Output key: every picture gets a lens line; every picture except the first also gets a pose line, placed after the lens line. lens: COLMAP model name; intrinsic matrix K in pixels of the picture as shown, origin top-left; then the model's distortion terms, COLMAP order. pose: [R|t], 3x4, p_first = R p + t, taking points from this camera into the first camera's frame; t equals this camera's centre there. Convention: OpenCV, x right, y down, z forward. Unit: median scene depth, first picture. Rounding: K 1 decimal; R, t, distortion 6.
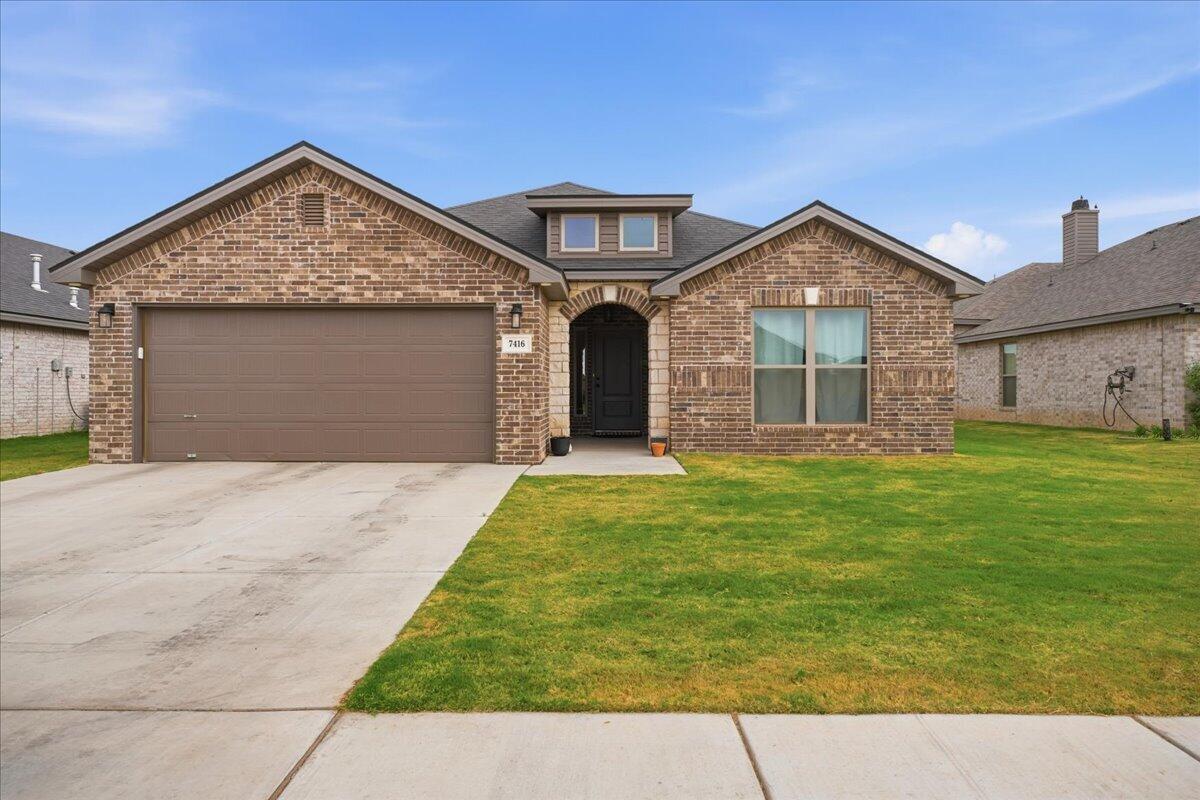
lens RADIAL K [[539.1, 0, 557.8], [0, 539.1, 394.5], [0, 0, 1]] dist [0.000166, 0.000225]
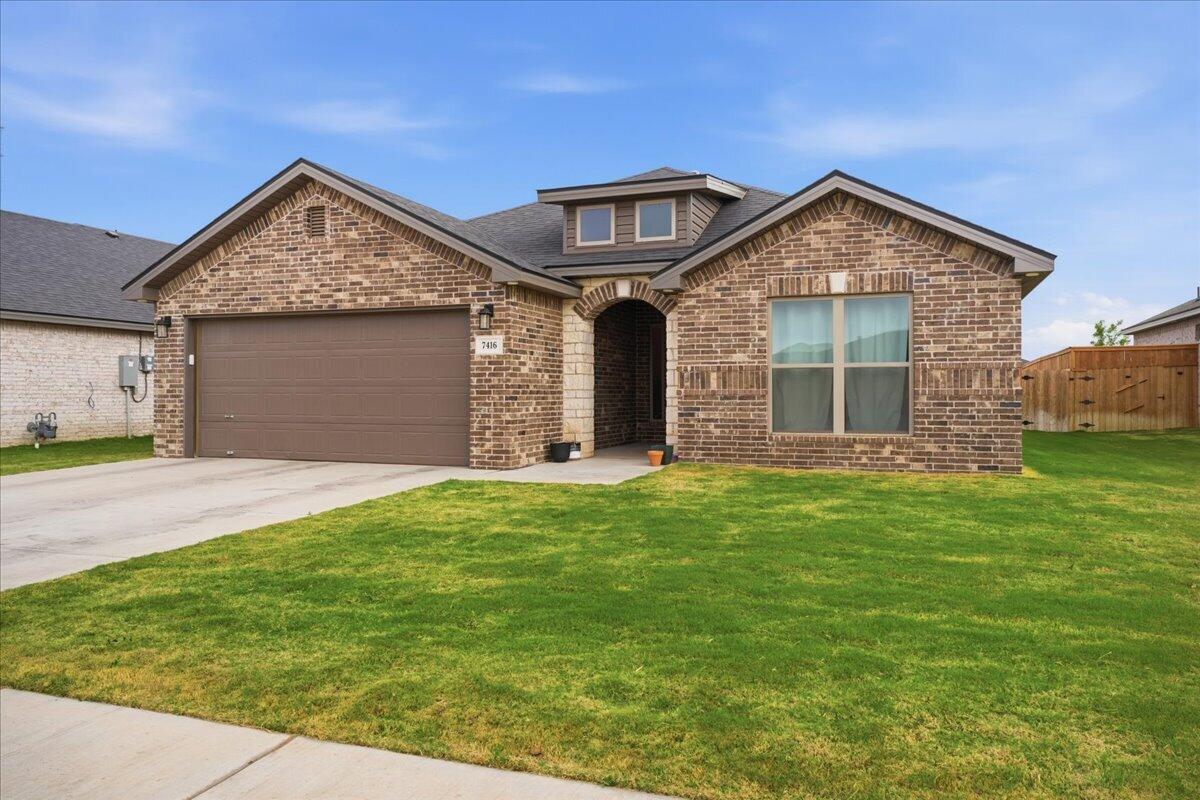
lens RADIAL K [[588.4, 0, 646.7], [0, 588.4, 396.7], [0, 0, 1]] dist [0.000263, 0.000024]
pose [[0.972848, 0.001872, -0.231437, 0.393438], [-0.002395, 0.999995, -0.001982, 0.000172], [0.231432, 0.002483, 0.972848, 0.028071]]
